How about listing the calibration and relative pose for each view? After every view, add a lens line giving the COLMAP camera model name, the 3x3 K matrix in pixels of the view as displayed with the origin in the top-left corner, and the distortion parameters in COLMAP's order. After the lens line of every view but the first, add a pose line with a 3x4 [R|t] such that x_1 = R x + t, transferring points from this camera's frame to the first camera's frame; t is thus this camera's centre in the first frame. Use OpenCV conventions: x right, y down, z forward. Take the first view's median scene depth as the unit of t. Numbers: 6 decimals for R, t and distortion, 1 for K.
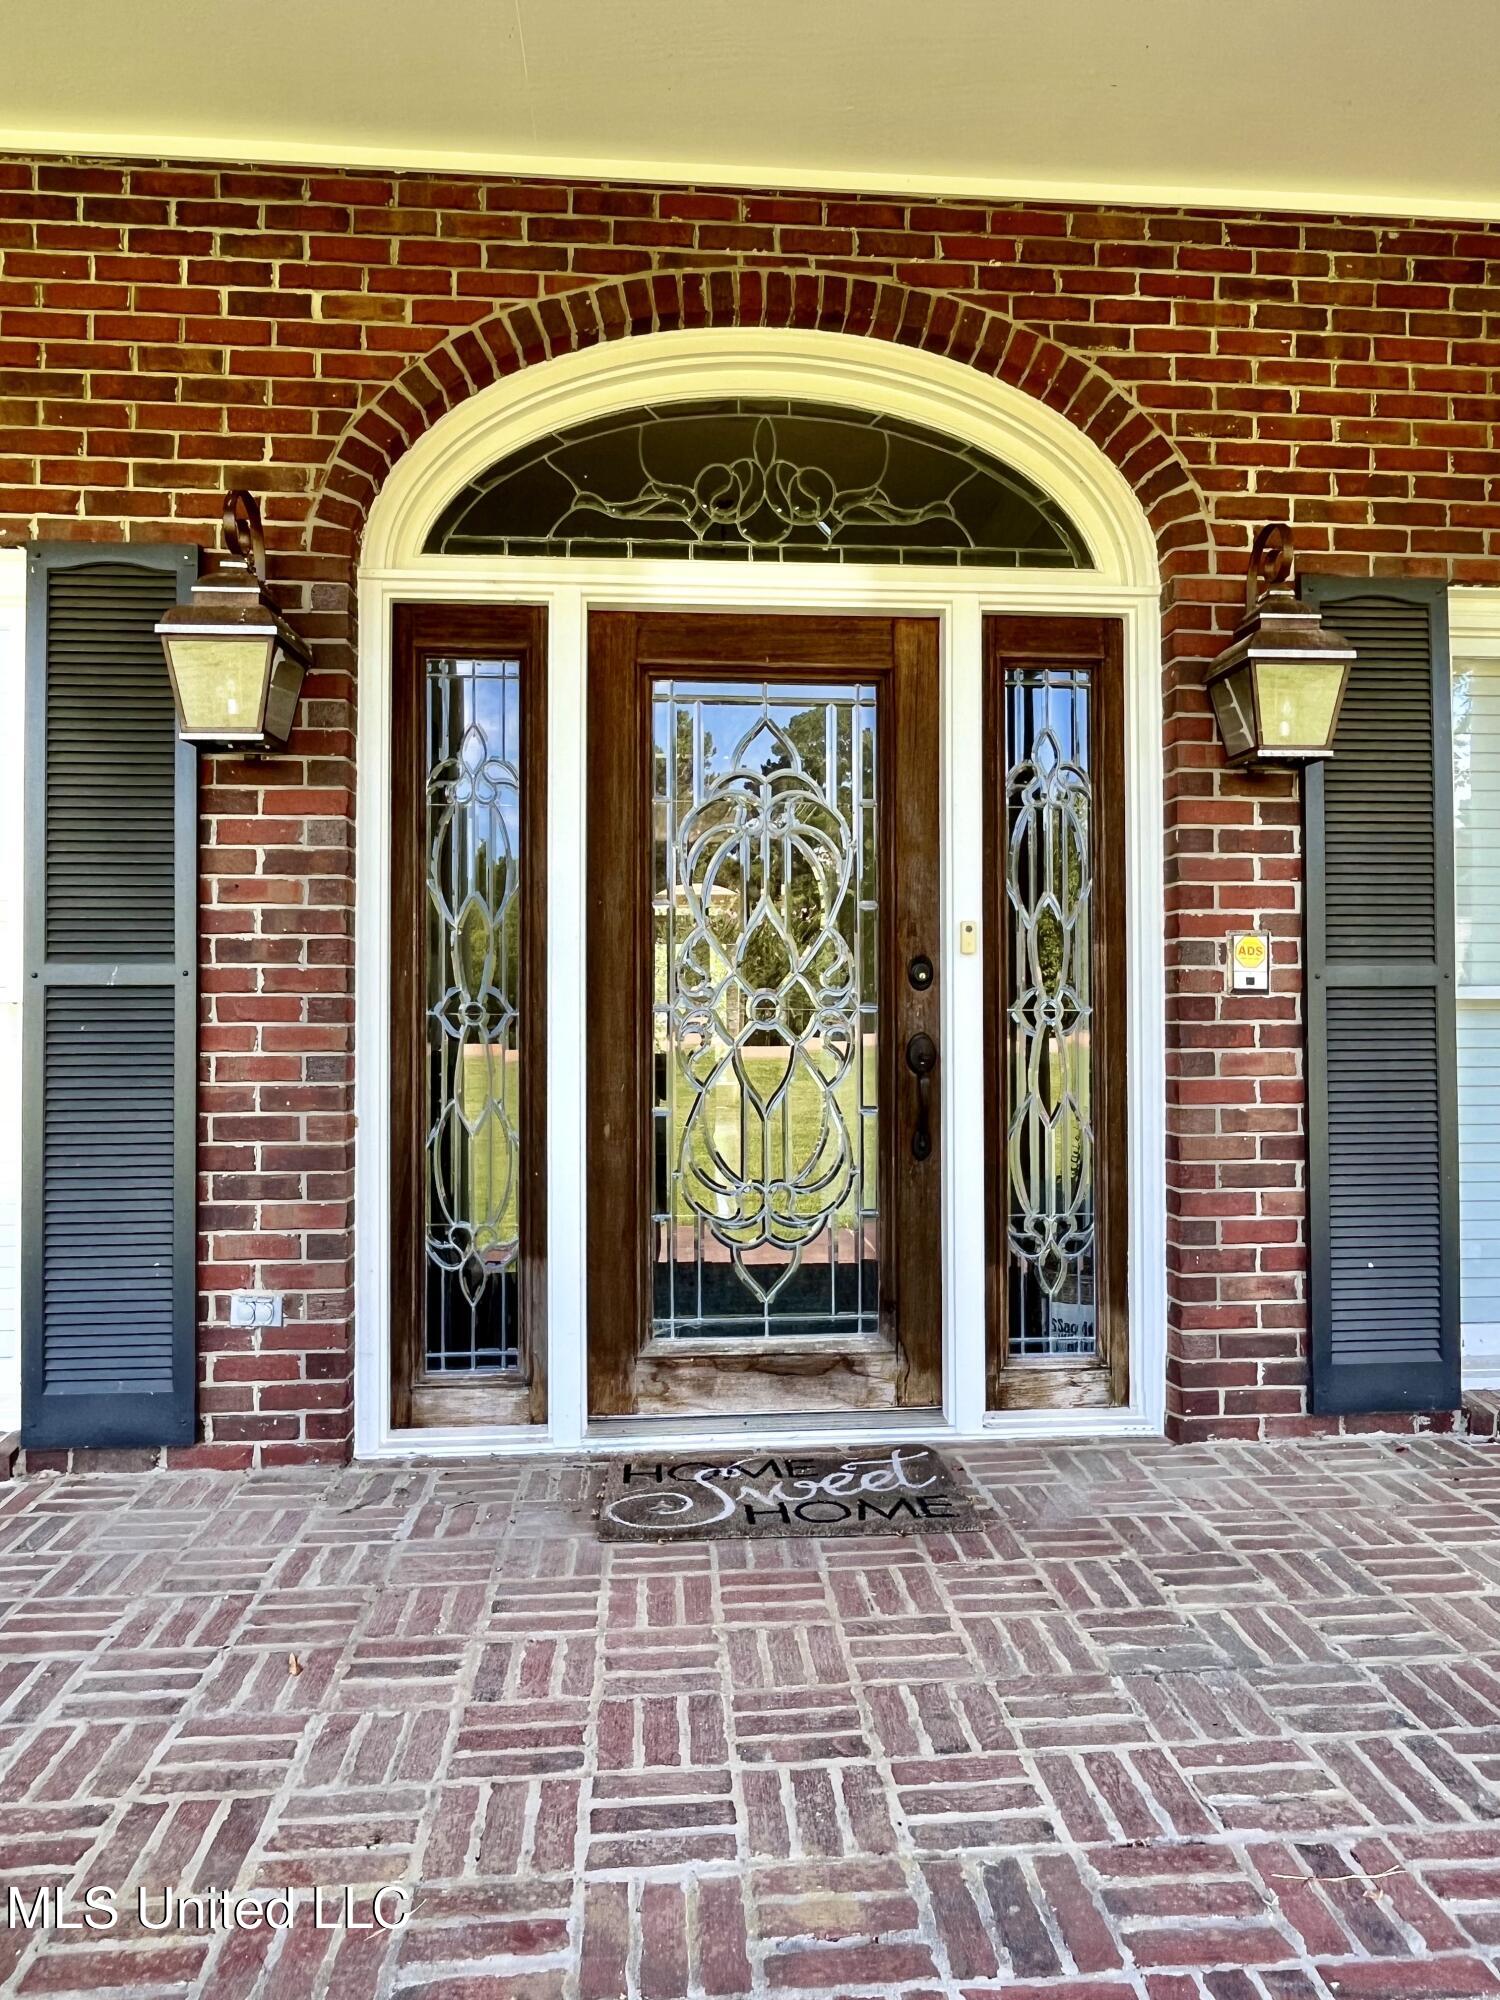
lens RADIAL K [[1291.1, 0, 750.0], [0, 1291.1, 1000.0], [0, 0, 1]] dist [-0.003906, -0.001837]
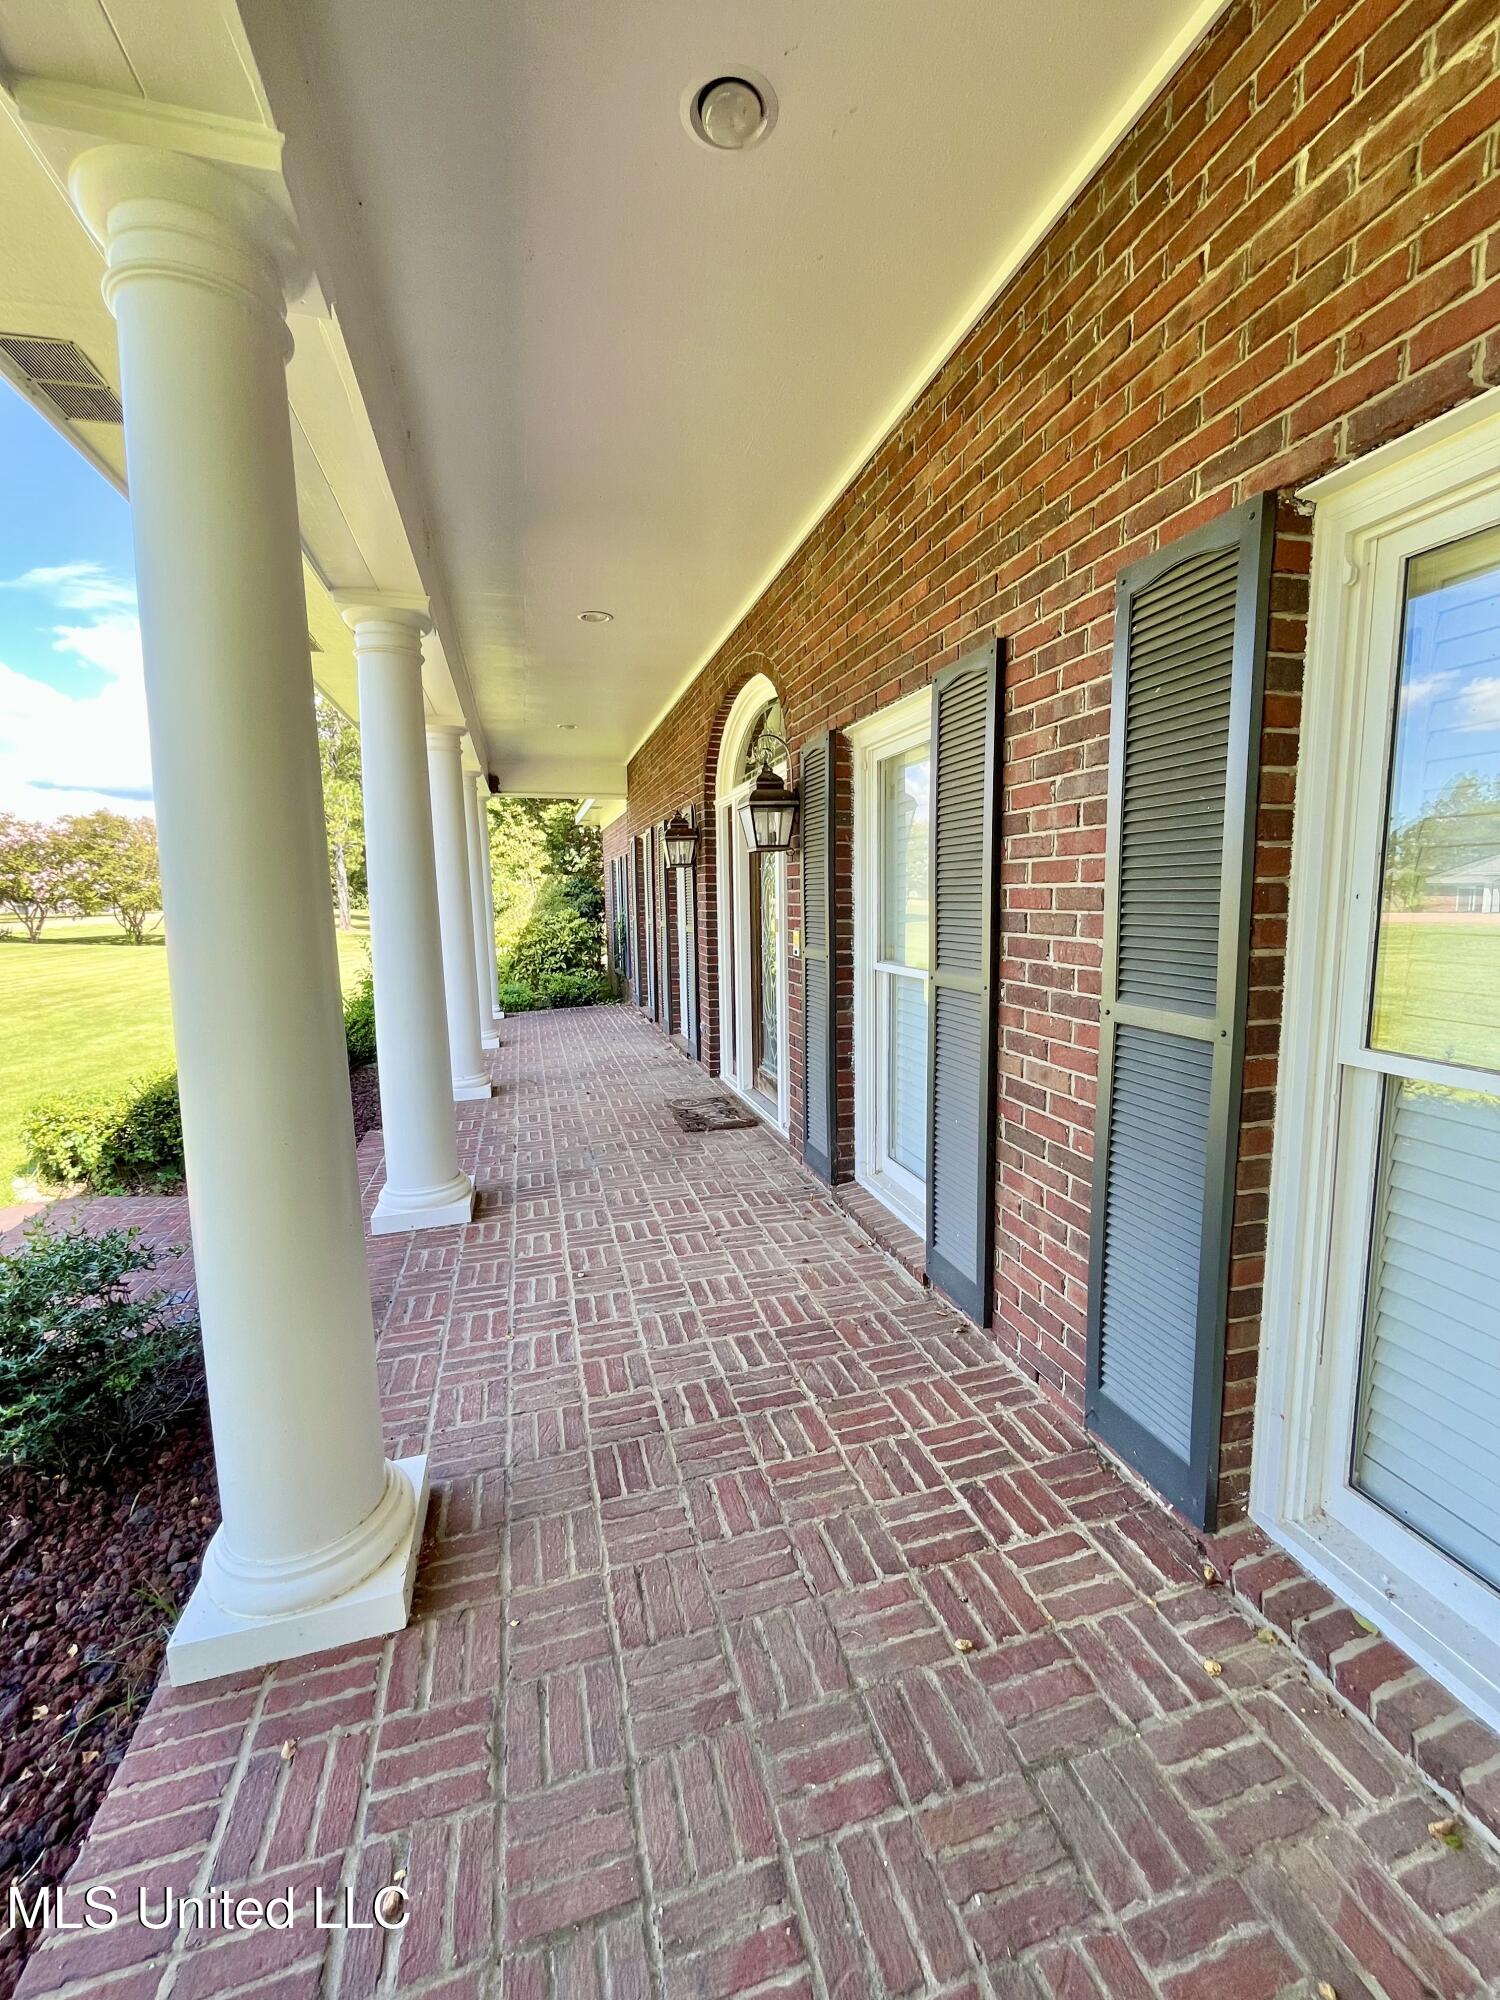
lens RADIAL K [[812.2, 0, 750.0], [0, 812.2, 1000.0], [0, 0, 1]] dist [-0.000968, -0.000108]
pose [[0.191259, 0.124036, -0.973671, 2.022616], [0.029386, 0.990815, 0.131992, -0.133190], [0.981100, -0.053857, 0.185857, 0.833802]]
